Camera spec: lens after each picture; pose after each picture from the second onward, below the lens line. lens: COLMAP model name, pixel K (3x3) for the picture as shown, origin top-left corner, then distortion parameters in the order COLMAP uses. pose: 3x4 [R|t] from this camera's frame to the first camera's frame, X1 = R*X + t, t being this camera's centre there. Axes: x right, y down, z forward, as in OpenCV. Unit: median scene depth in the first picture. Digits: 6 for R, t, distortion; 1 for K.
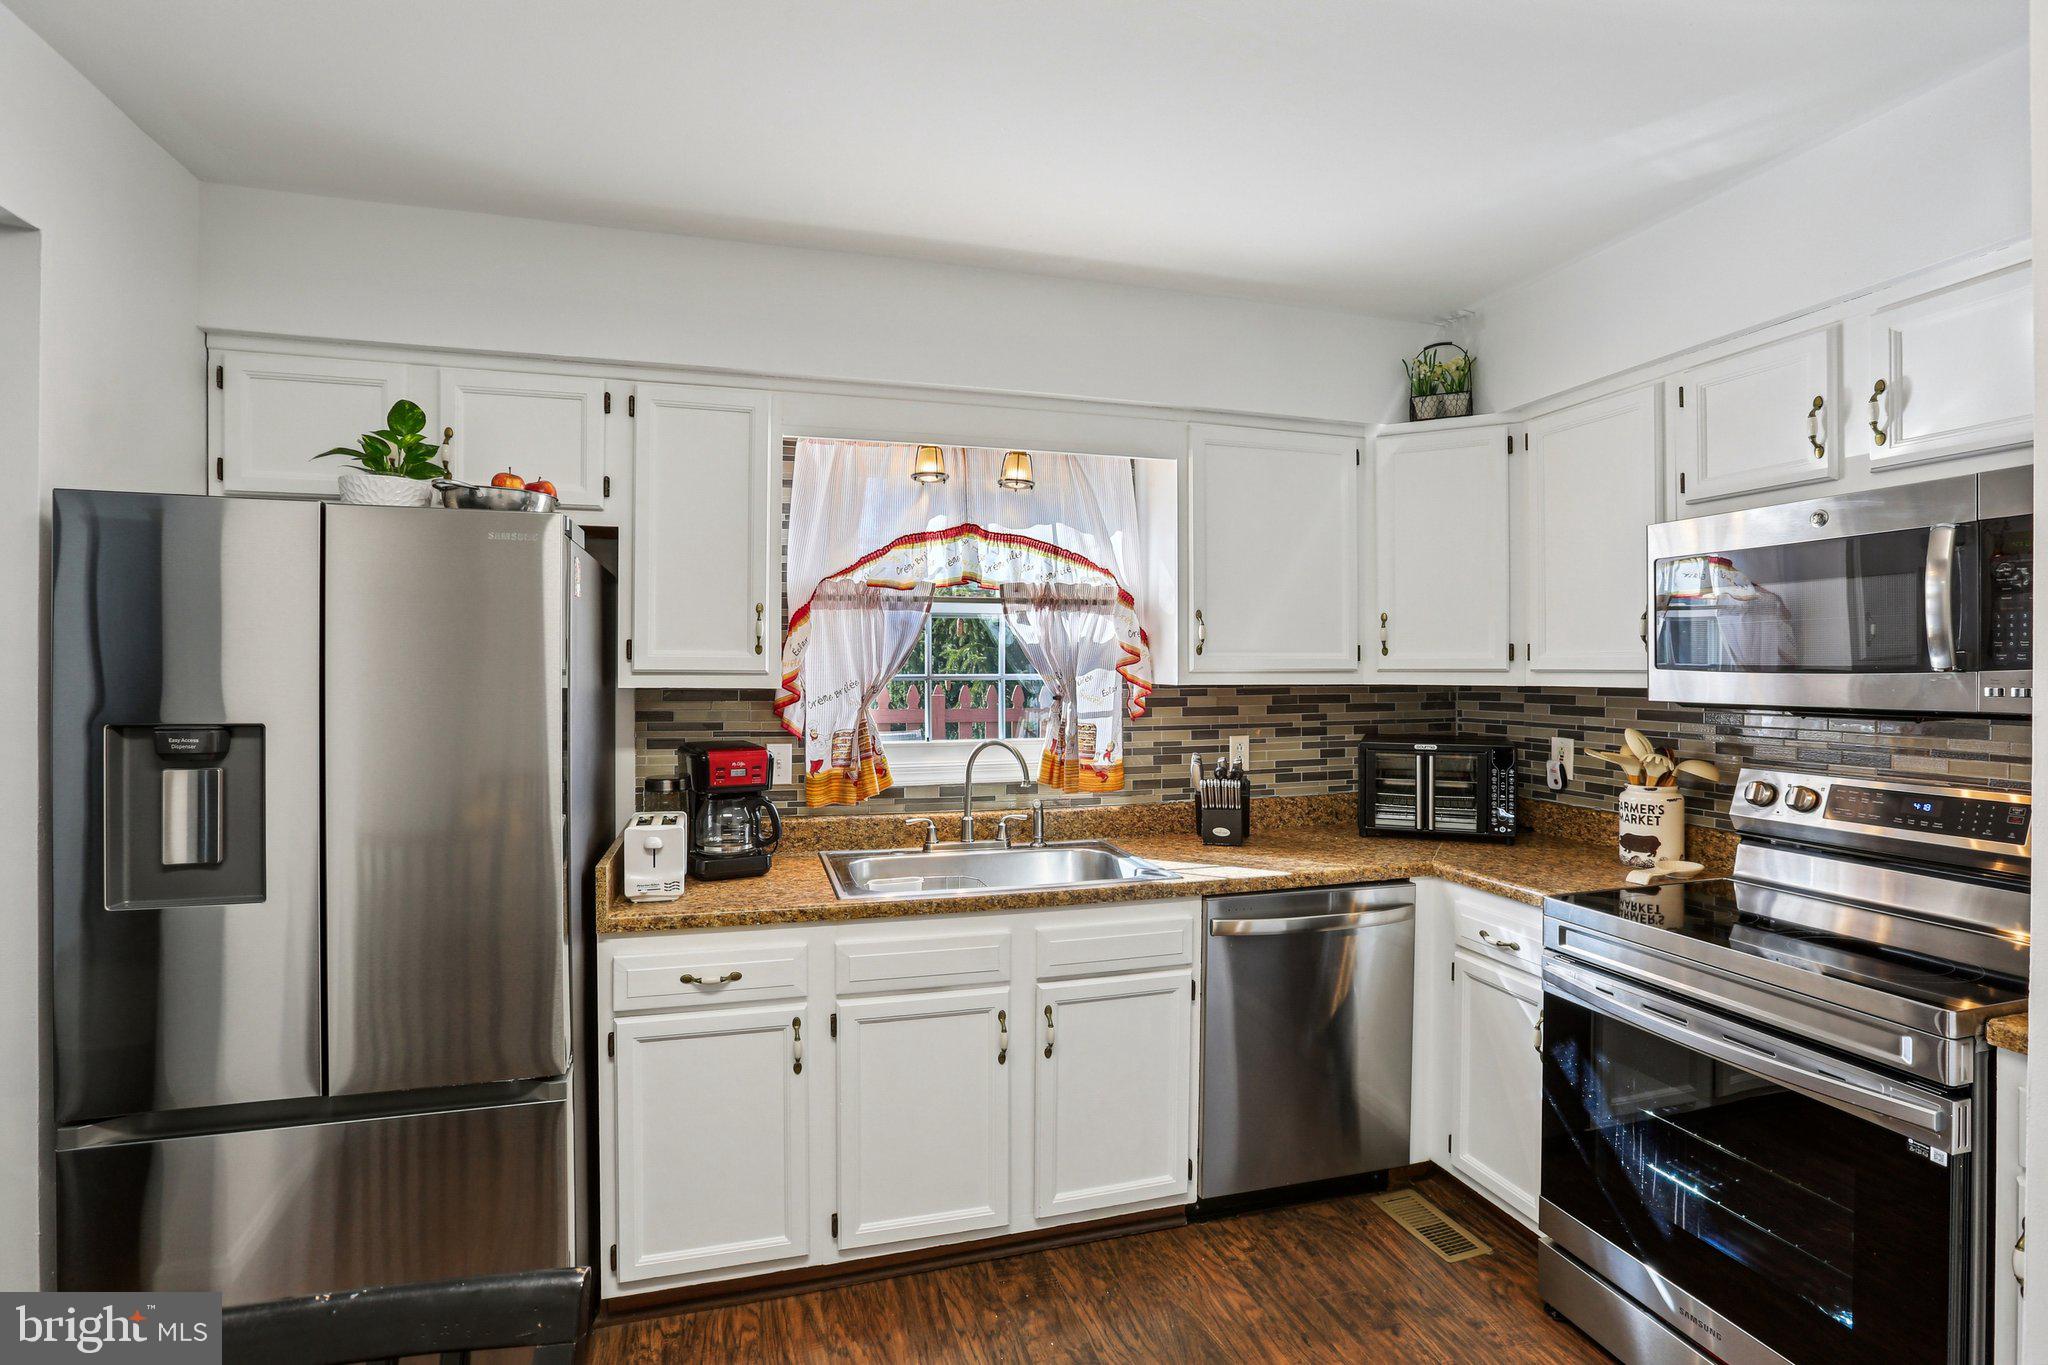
lens RADIAL K [[973.0, 0, 1027.7], [0, 973.0, 677.3], [0, 0, 1]] dist [-0.070824, 0.044283]
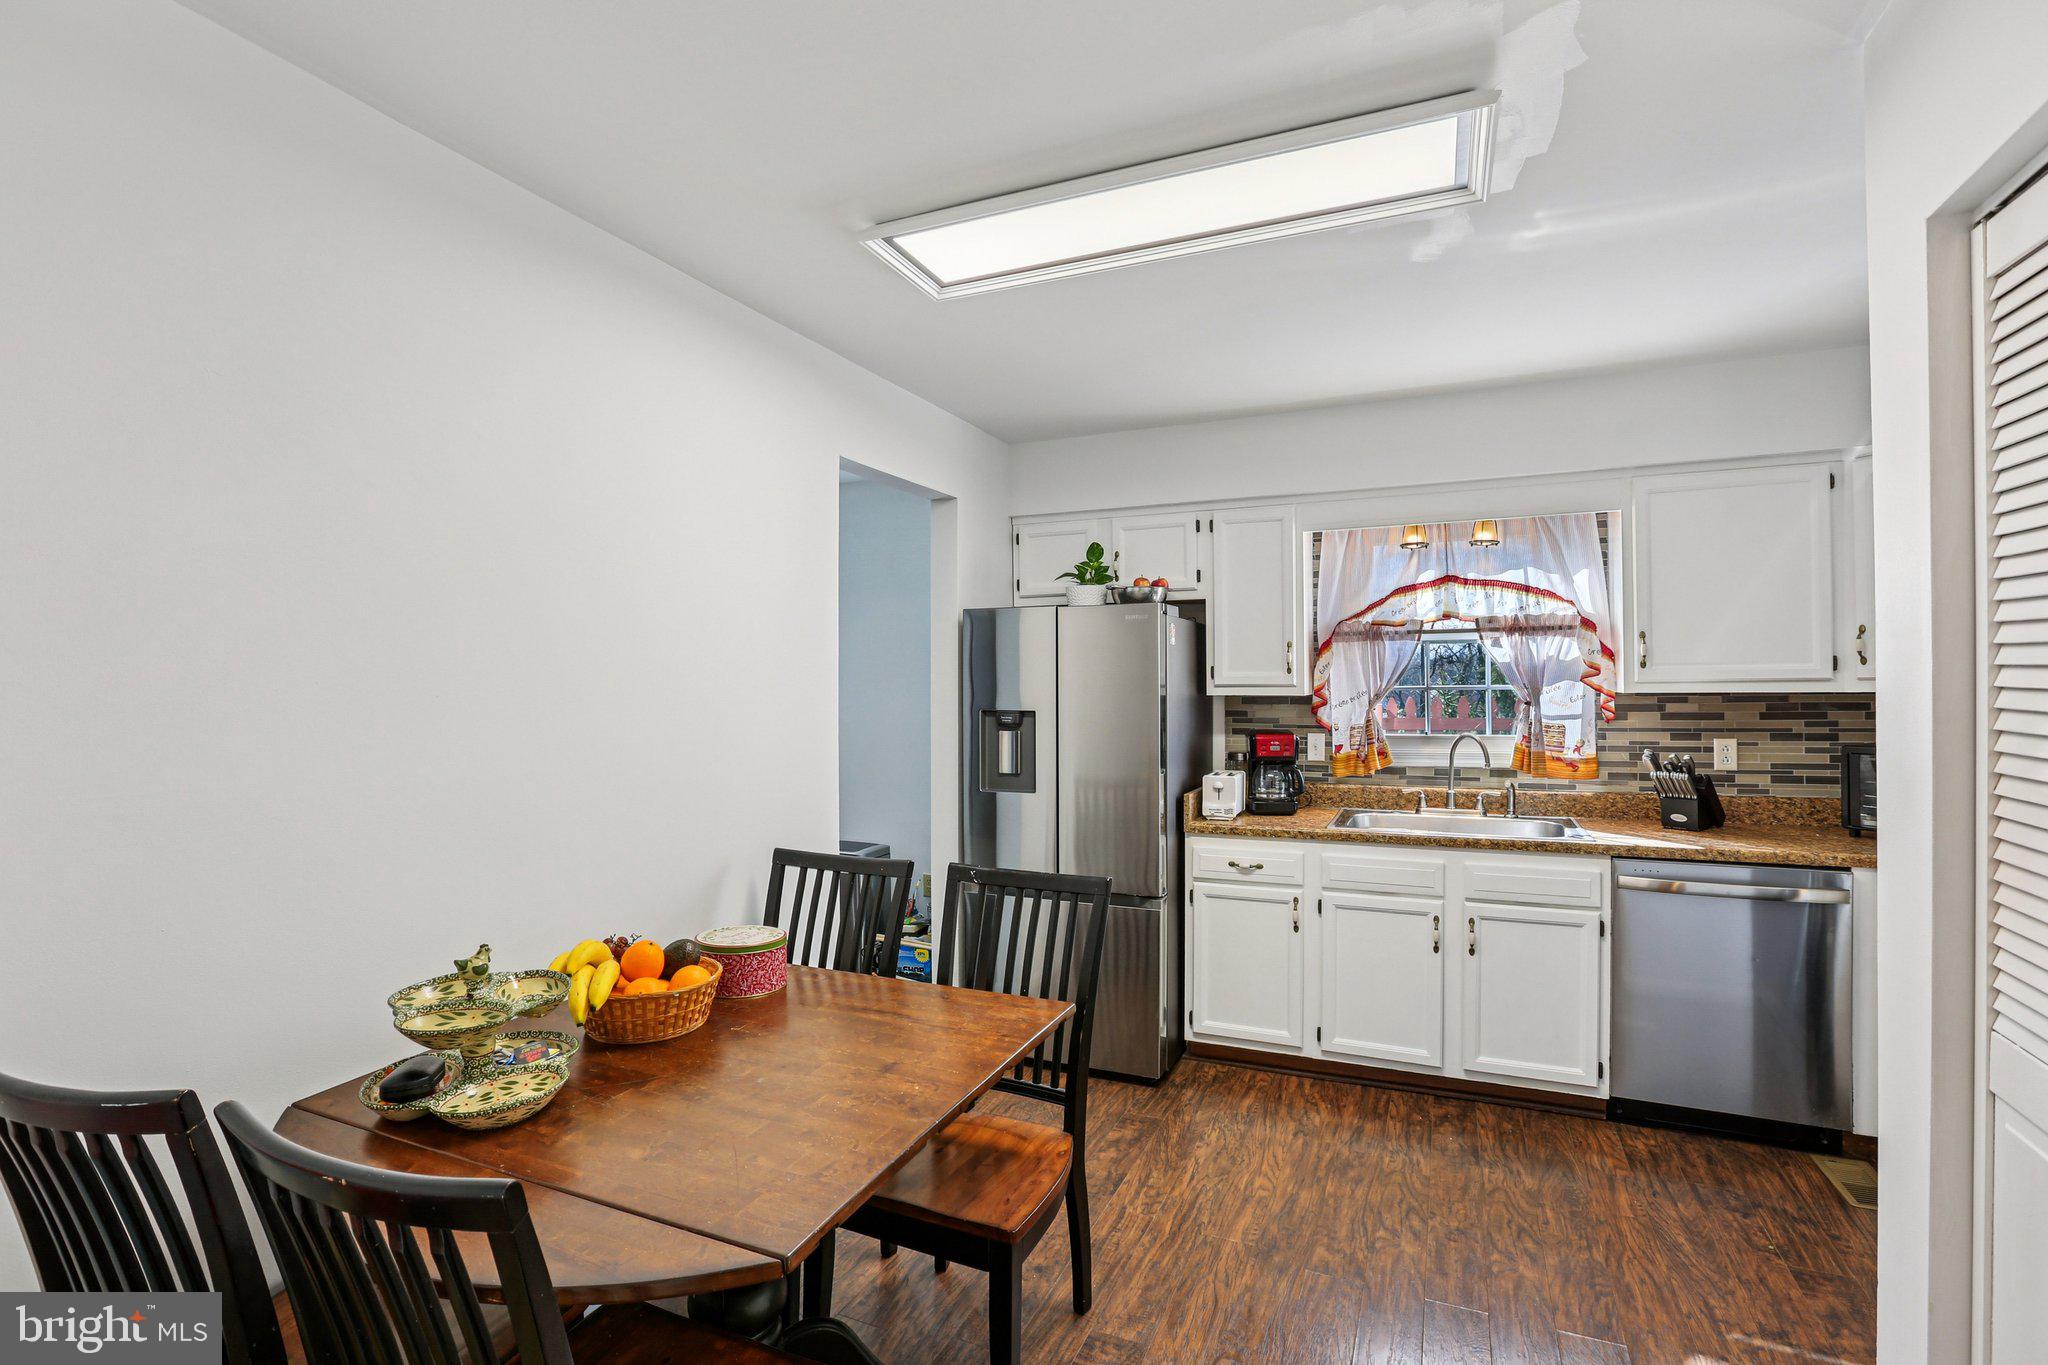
lens RADIAL K [[945.5, 0, 1020.3], [0, 945.5, 688.6], [0, 0, 1]] dist [-0.012130, 0.001230]
pose [[0.759348, -0.005322, -0.650663, 0.347521], [0.003900, 0.999986, -0.003629, 0.003649], [0.650673, 0.000218, 0.759358, -0.401857]]
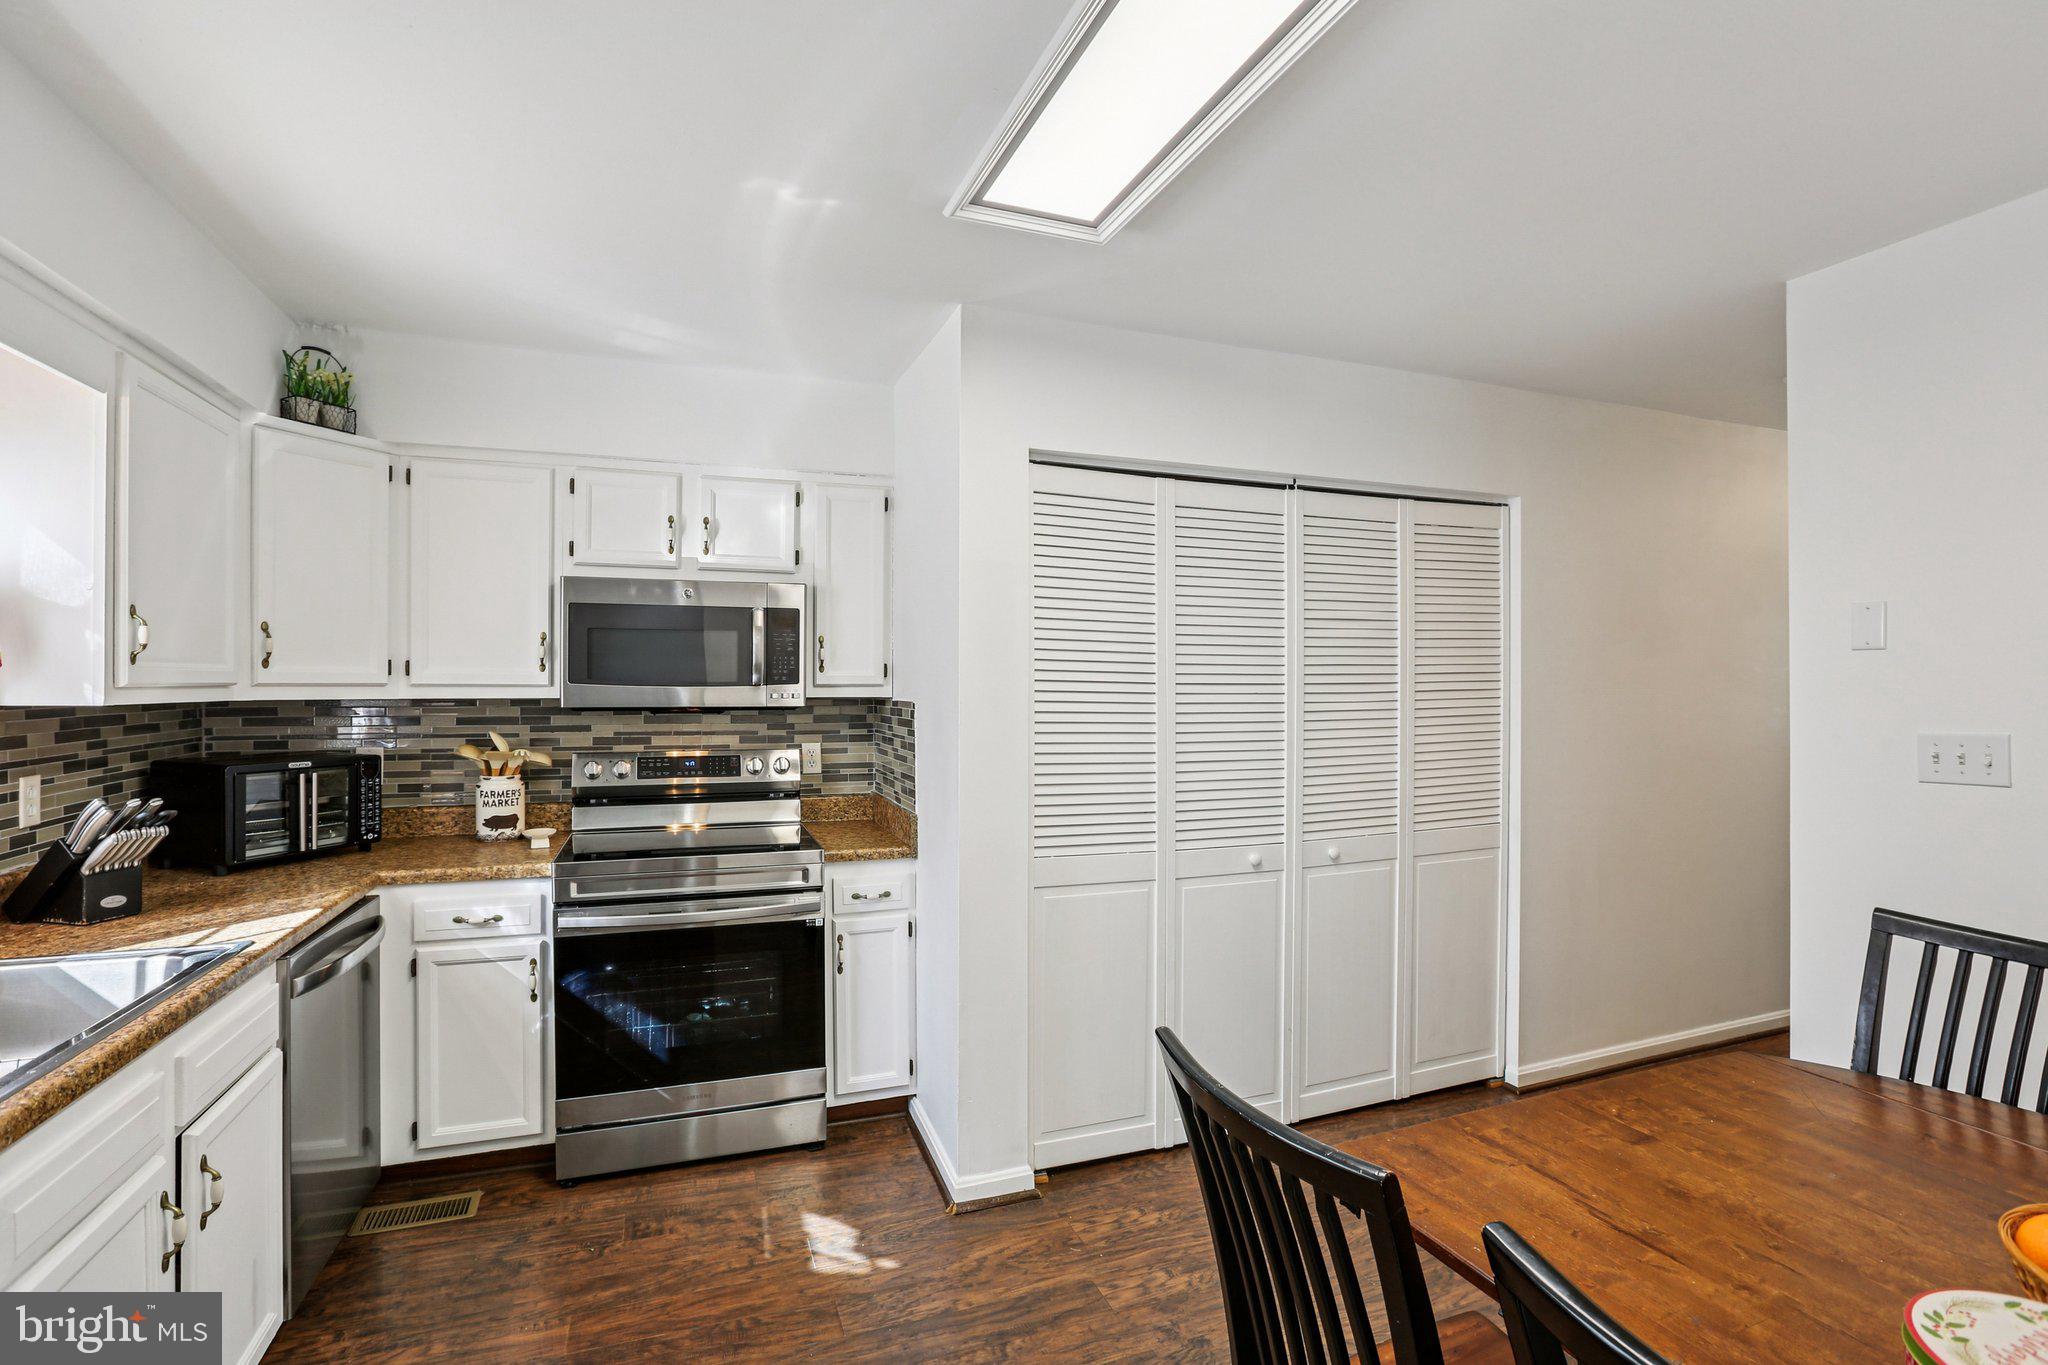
lens RADIAL K [[945.5, 0, 1020.3], [0, 945.5, 688.6], [0, 0, 1]] dist [-0.012130, 0.001230]
pose [[-0.064997, -0.006404, 0.997865, -0.582879], [0.005488, 0.999962, 0.006775, -0.005646], [-0.997870, 0.005917, -0.064959, 0.360049]]
